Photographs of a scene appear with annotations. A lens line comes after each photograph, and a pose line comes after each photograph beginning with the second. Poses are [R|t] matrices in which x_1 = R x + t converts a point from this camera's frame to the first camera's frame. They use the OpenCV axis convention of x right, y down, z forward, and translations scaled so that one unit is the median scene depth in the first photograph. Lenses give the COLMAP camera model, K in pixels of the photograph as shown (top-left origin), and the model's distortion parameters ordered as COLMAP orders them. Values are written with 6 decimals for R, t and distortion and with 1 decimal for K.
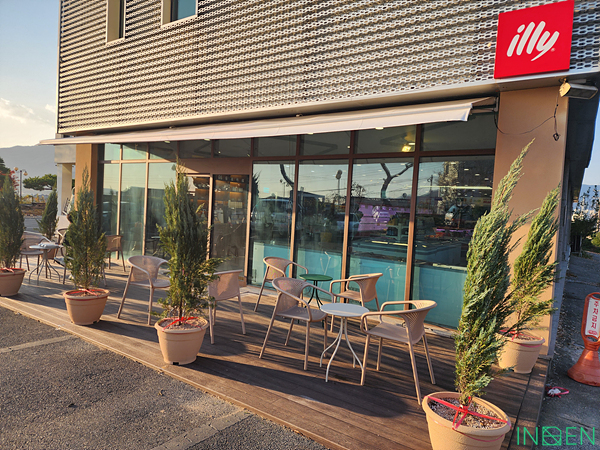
lens RADIAL K [[395.2, 0, 300.0], [0, 395.2, 225.0], [0, 0, 1]] dist [0.101422, -0.102356]
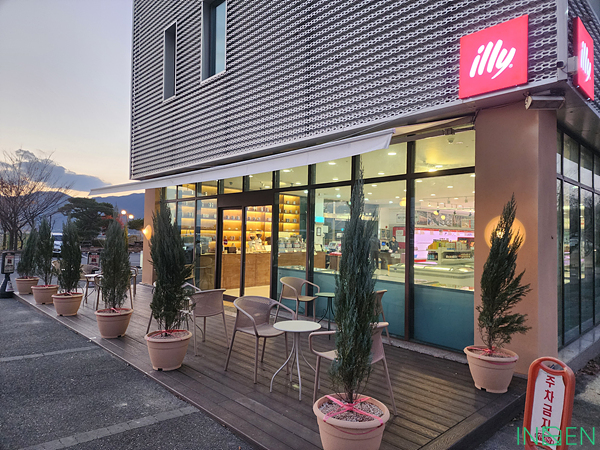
lens RADIAL K [[395.2, 0, 300.0], [0, 395.2, 225.0], [0, 0, 1]] dist [0.101422, -0.102356]
pose [[0.970791, -0.058419, -0.232707, 0.313134], [0.048423, 0.997652, -0.048441, -0.013592], [0.234991, 0.035757, 0.971340, -0.085951]]
